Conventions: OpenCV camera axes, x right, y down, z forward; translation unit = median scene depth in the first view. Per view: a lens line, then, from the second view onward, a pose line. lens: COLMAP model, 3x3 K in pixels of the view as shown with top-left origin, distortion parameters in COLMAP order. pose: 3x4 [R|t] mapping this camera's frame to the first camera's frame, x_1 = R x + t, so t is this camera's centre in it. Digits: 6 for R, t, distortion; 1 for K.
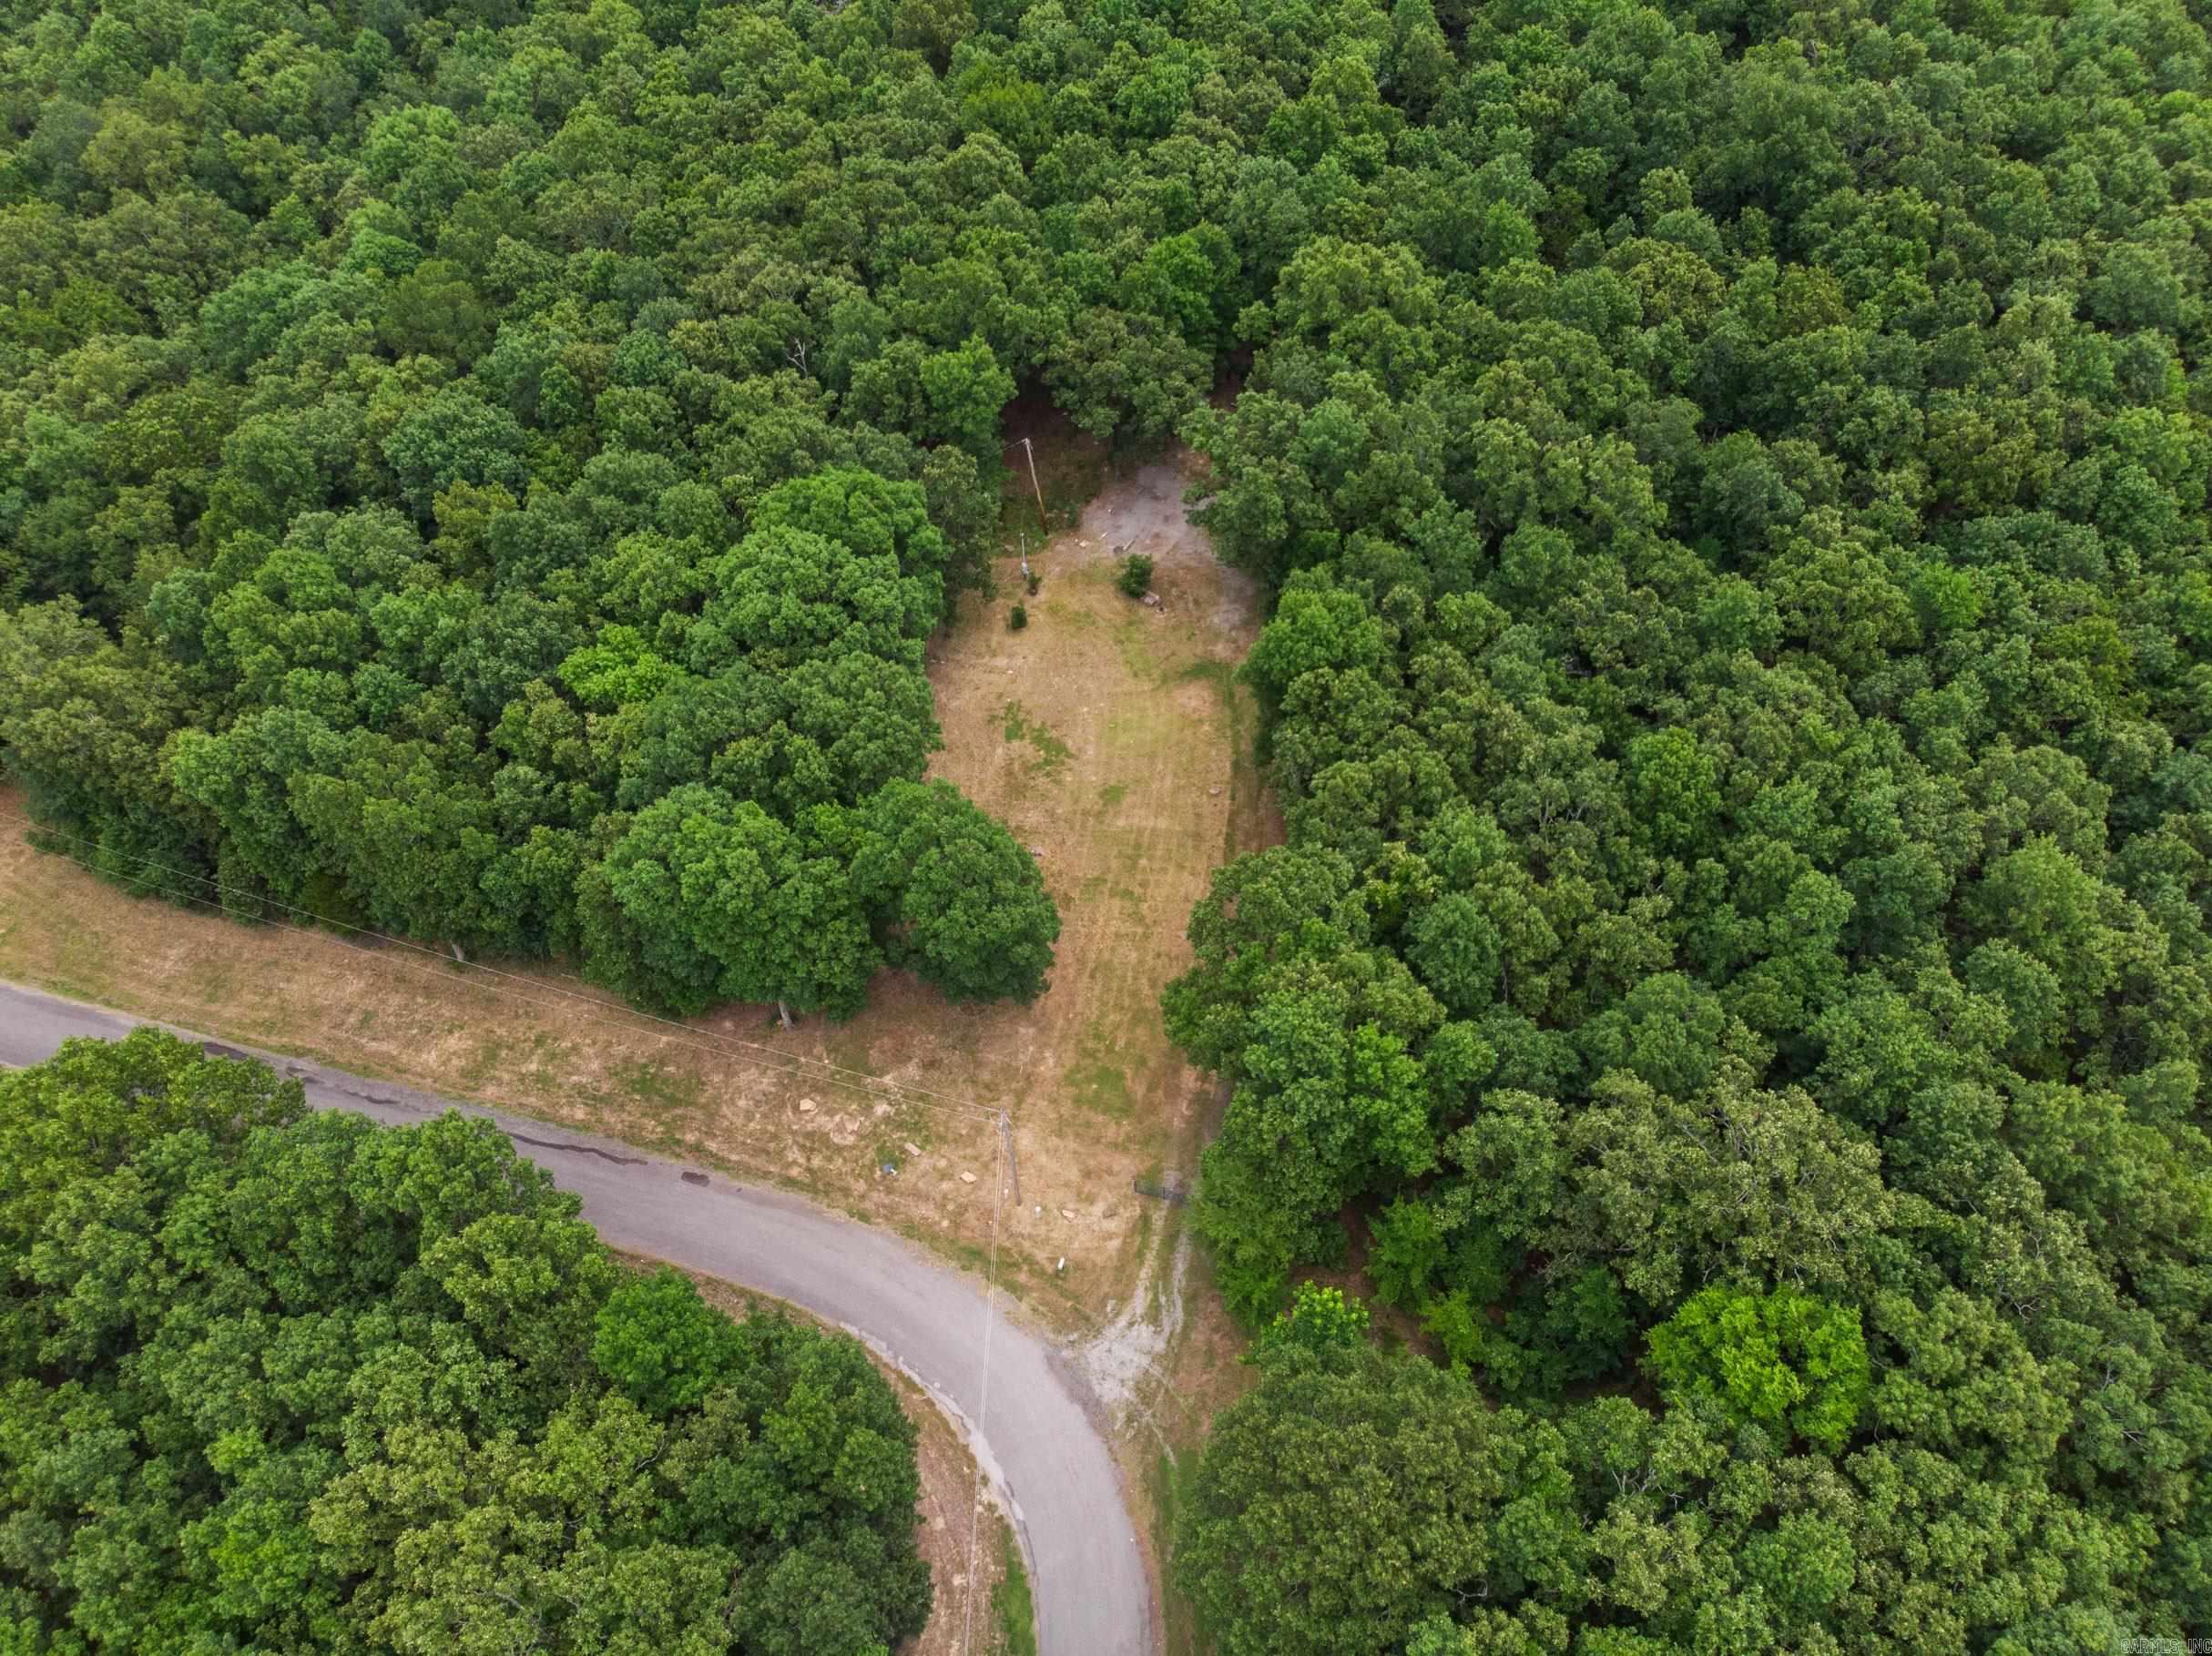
lens RADIAL K [[1528.3, 0, 1112.7], [0, 1528.3, 822.7], [0, 0, 1]] dist [0.007504, -0.001900]
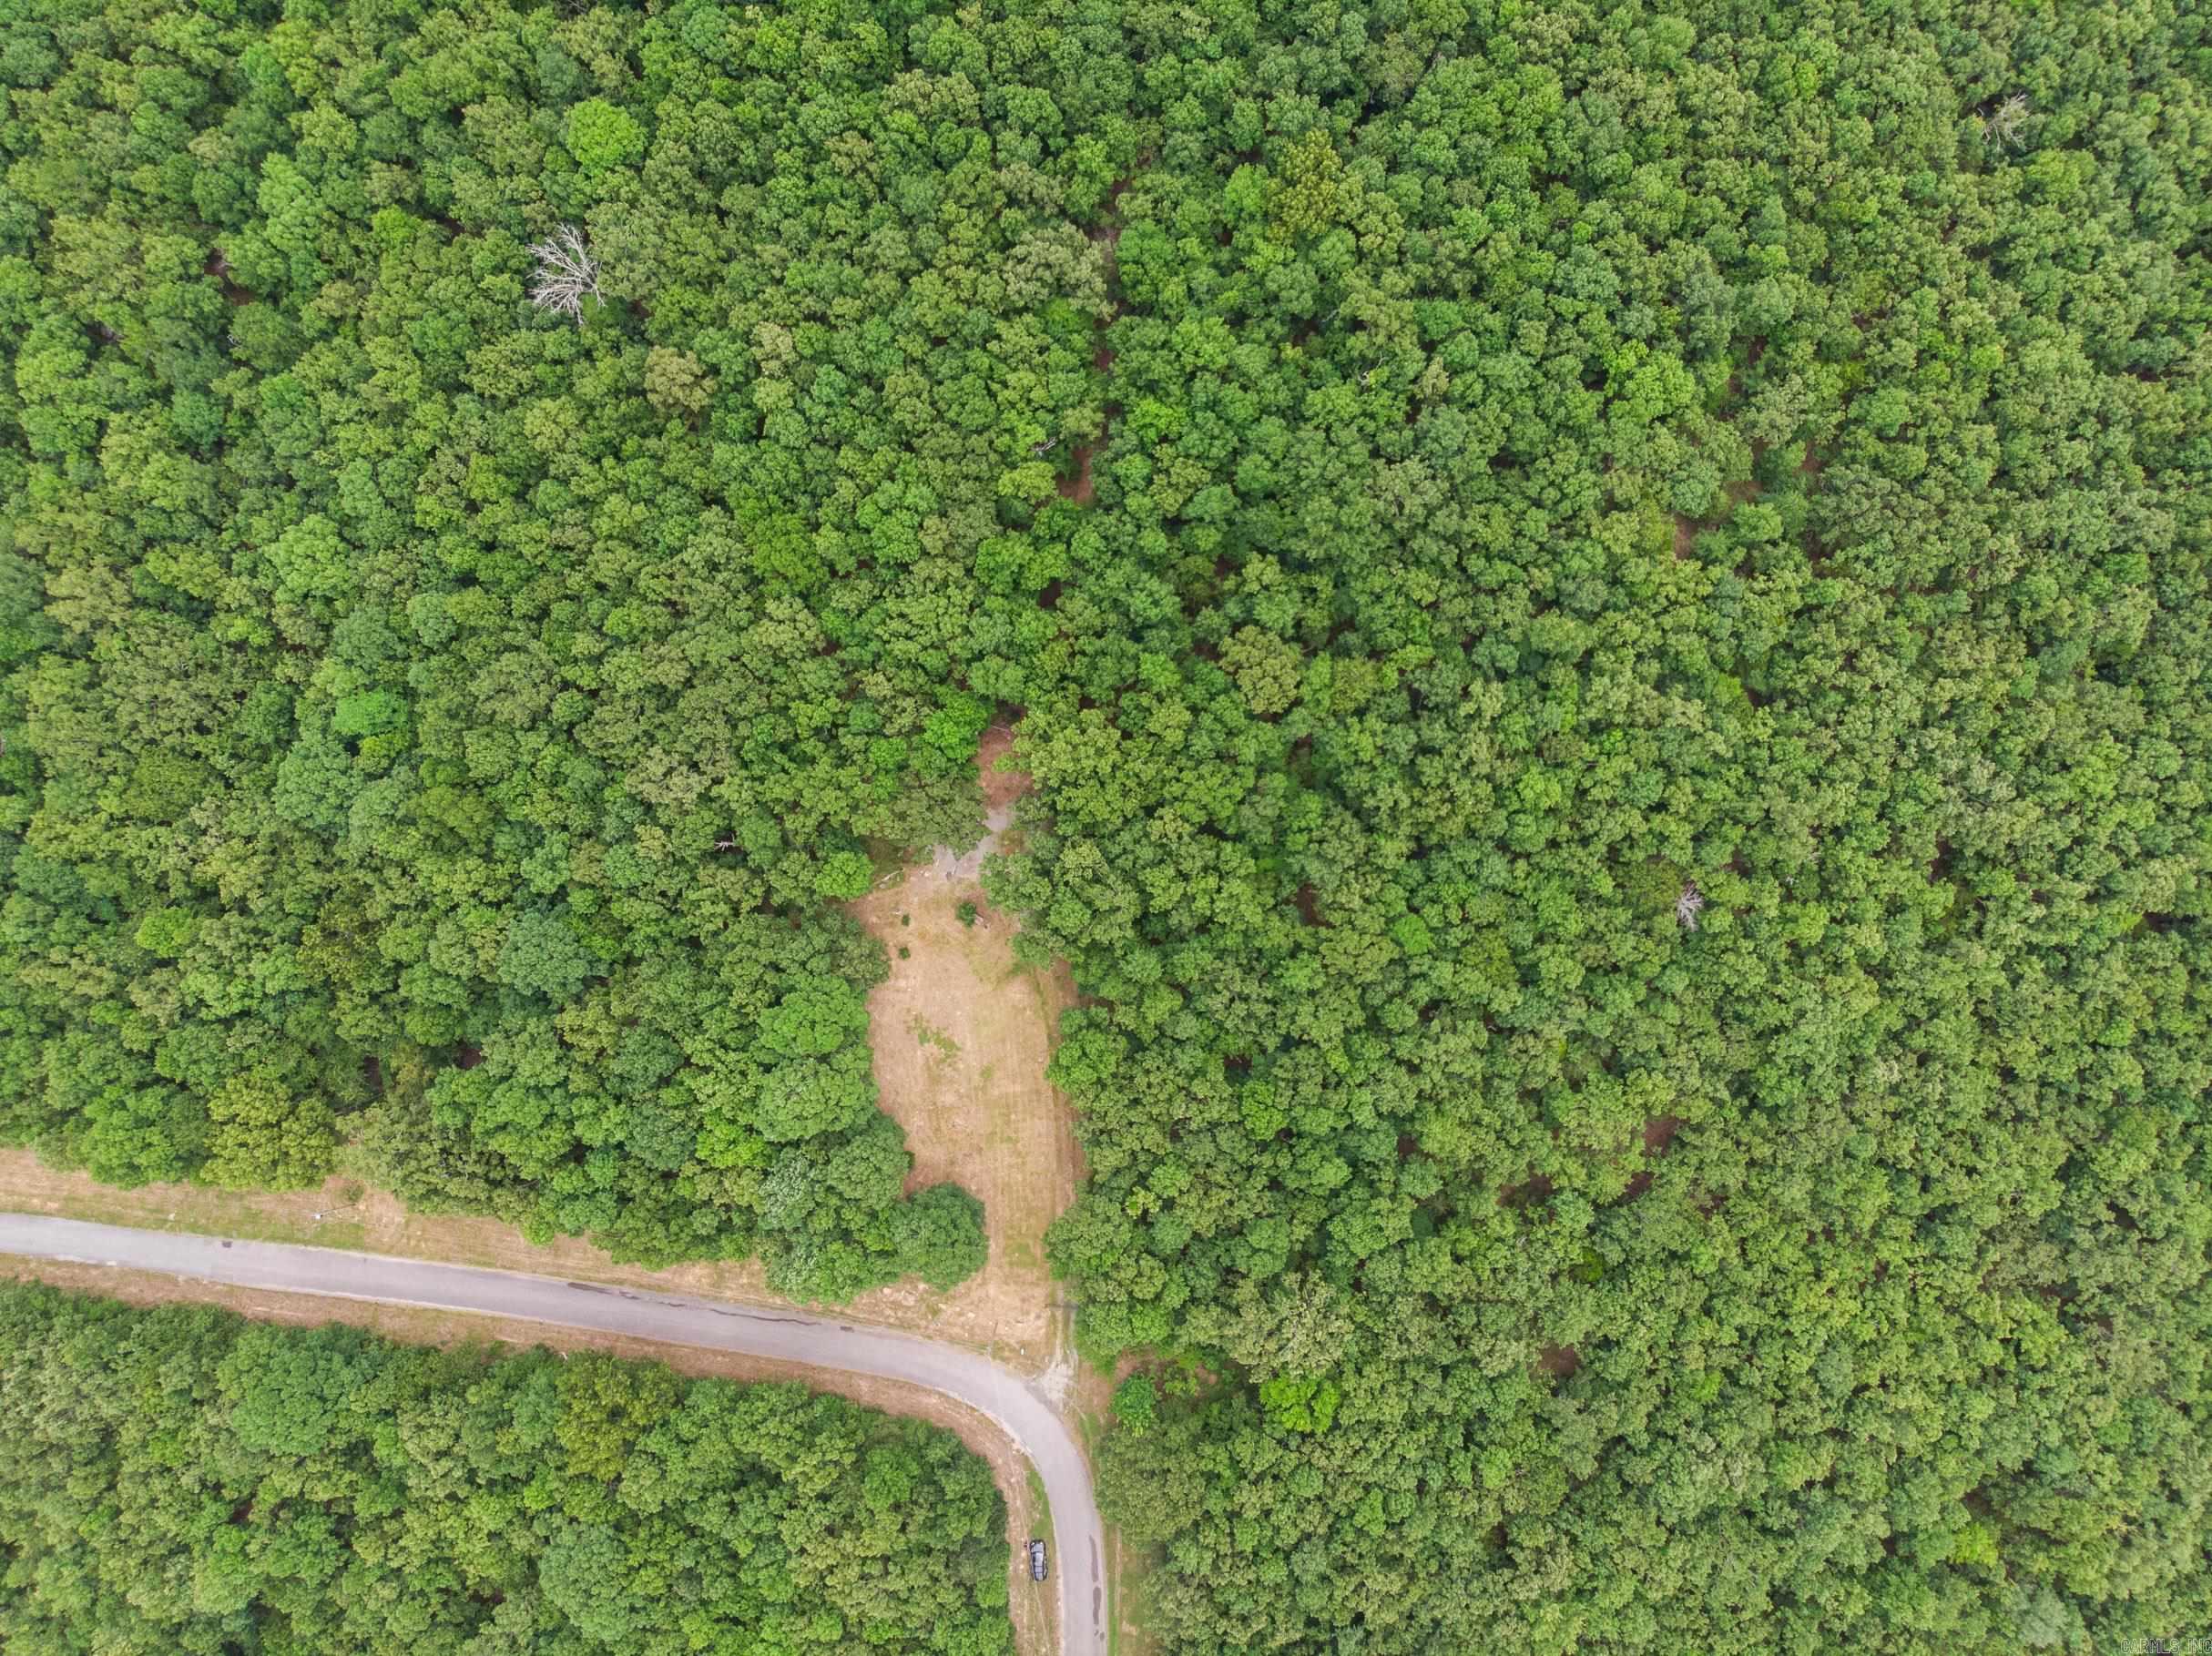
lens RADIAL K [[1539.9, 0, 1099.4], [0, 1539.9, 820.0], [0, 0, 1]] dist [0.003735, -0.005535]
pose [[0.977302, -0.211413, 0.013629, 0.176709], [0.161914, 0.786872, 0.595497, -1.387926], [-0.136621, -0.579774, 0.803242, -0.339867]]
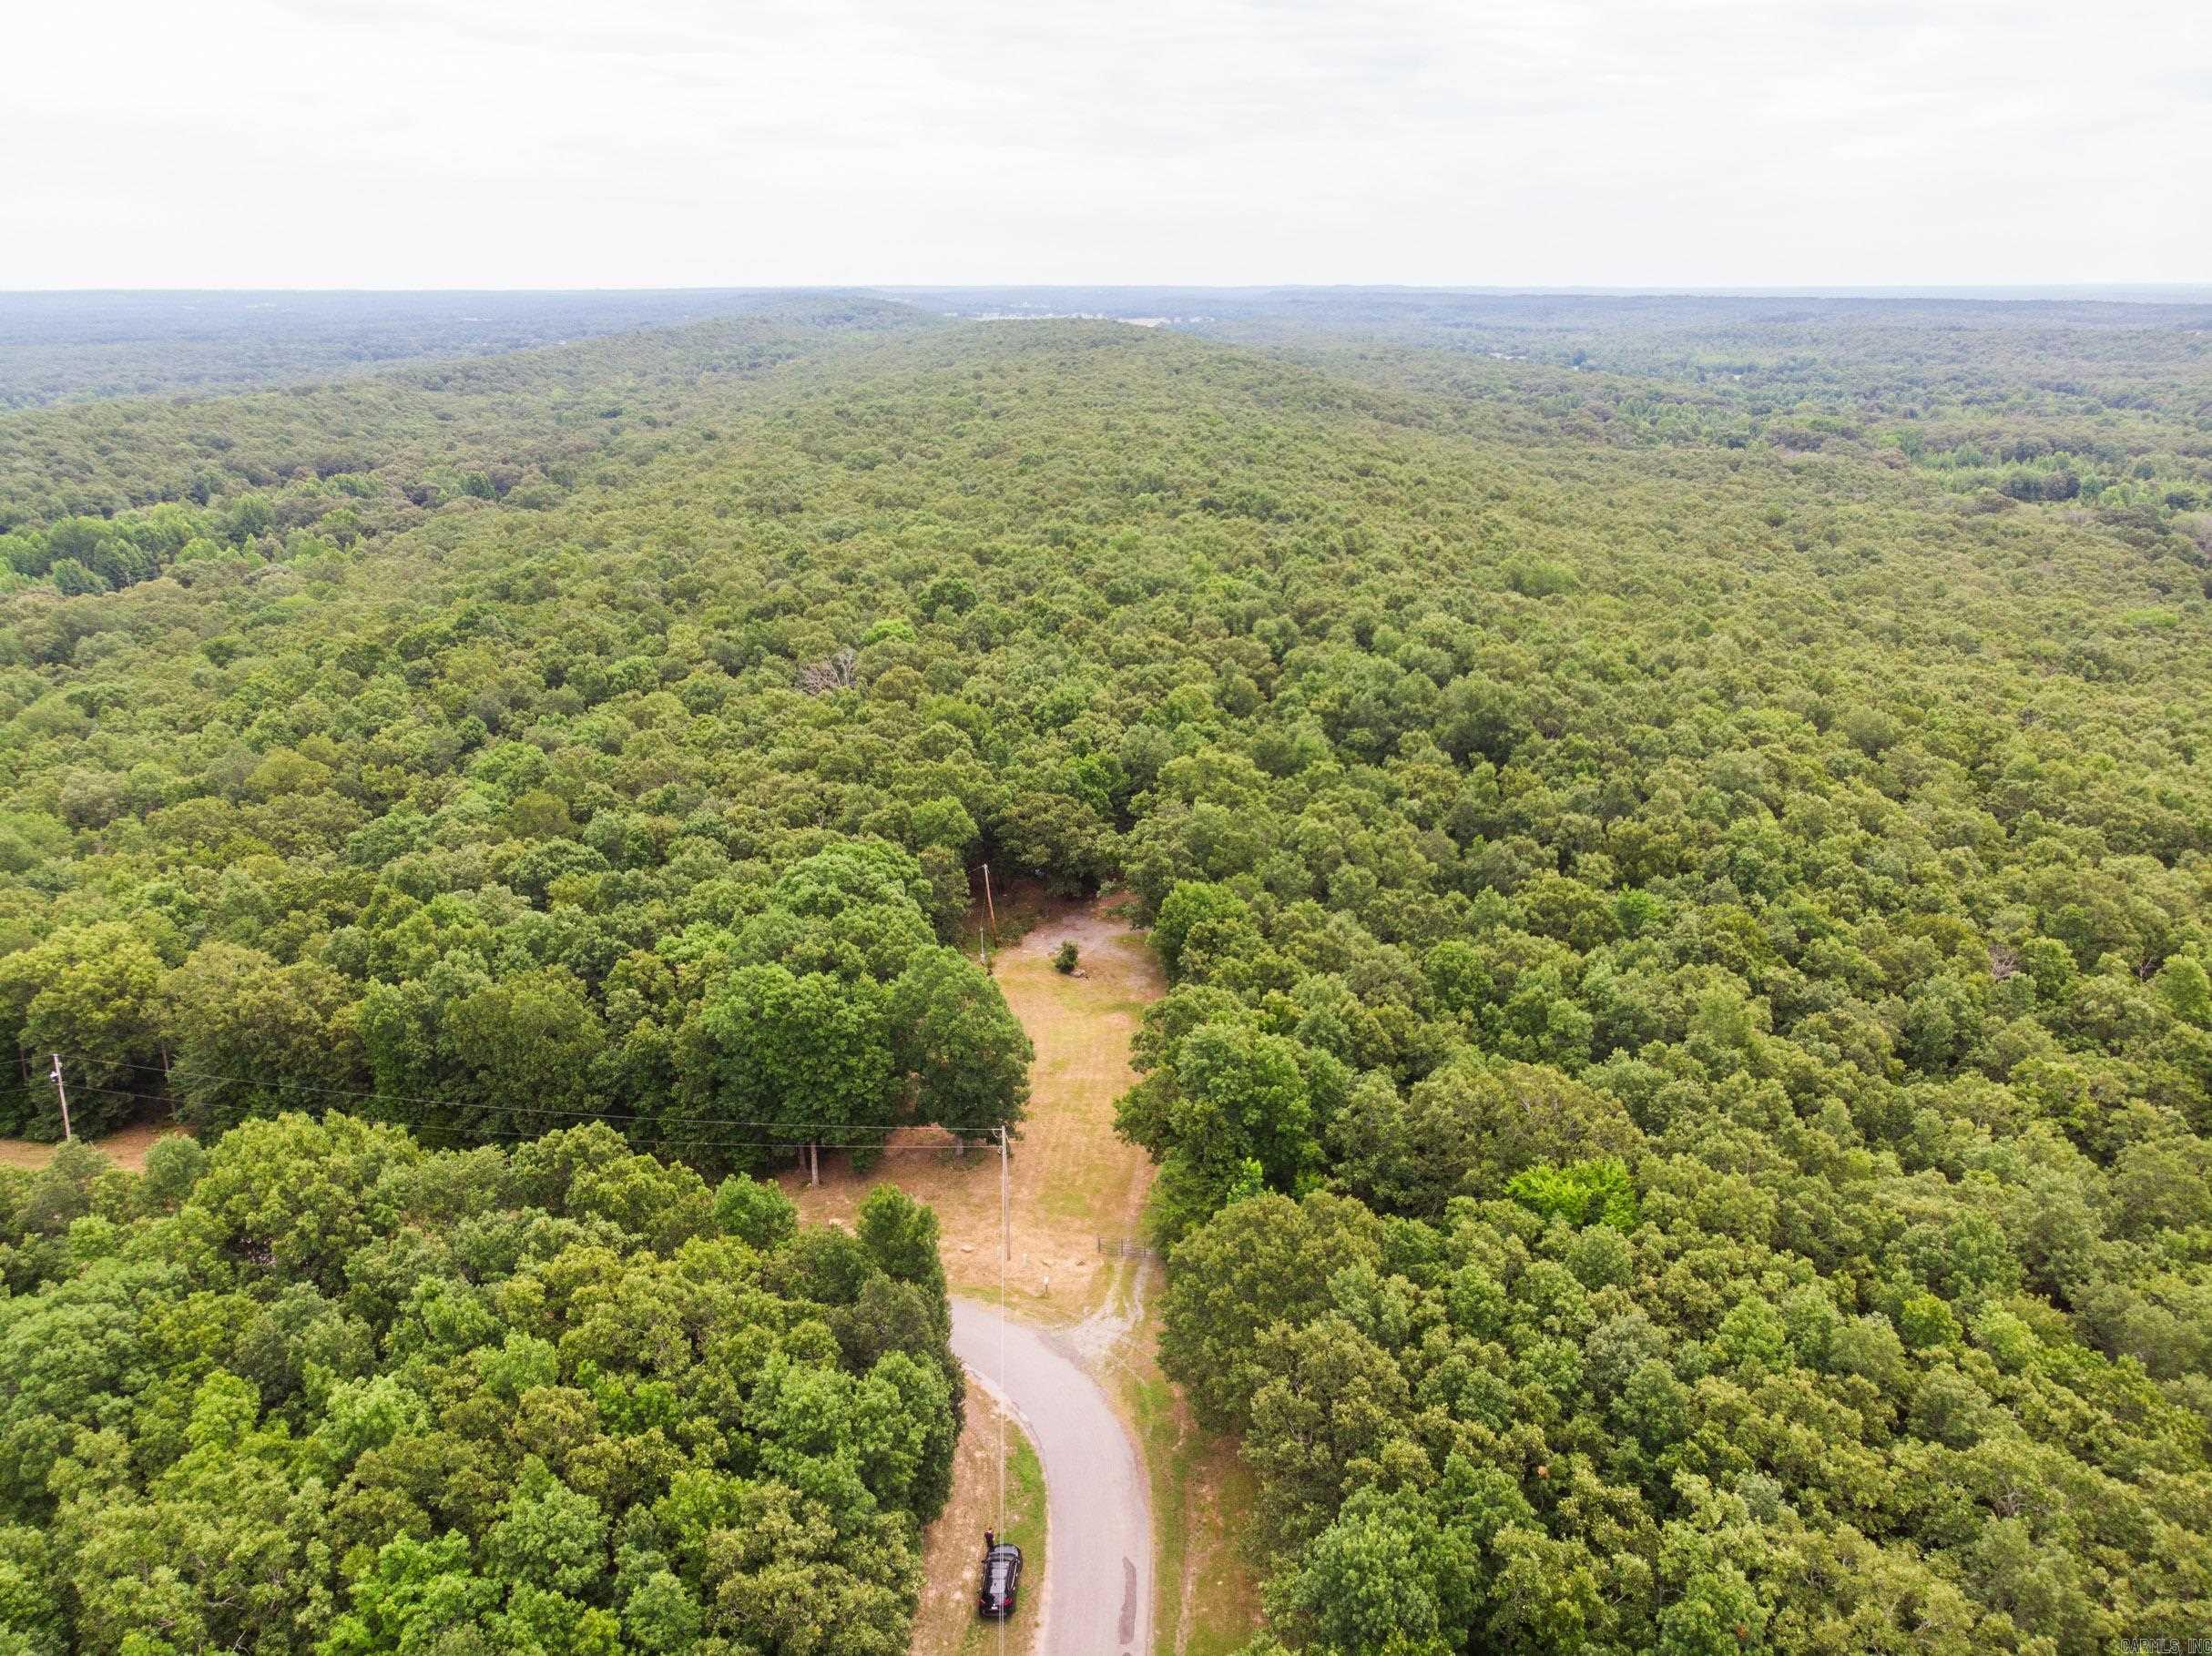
lens RADIAL K [[1557.2, 0, 1106.0], [0, 1557.2, 828.0], [0, 0, 1]] dist [0.003929, -0.004746]
pose [[0.996474, -0.006876, 0.083617, -0.072797], [0.050289, 0.846714, -0.529666, 0.534311], [-0.067157, 0.532004, 0.844074, -0.239766]]
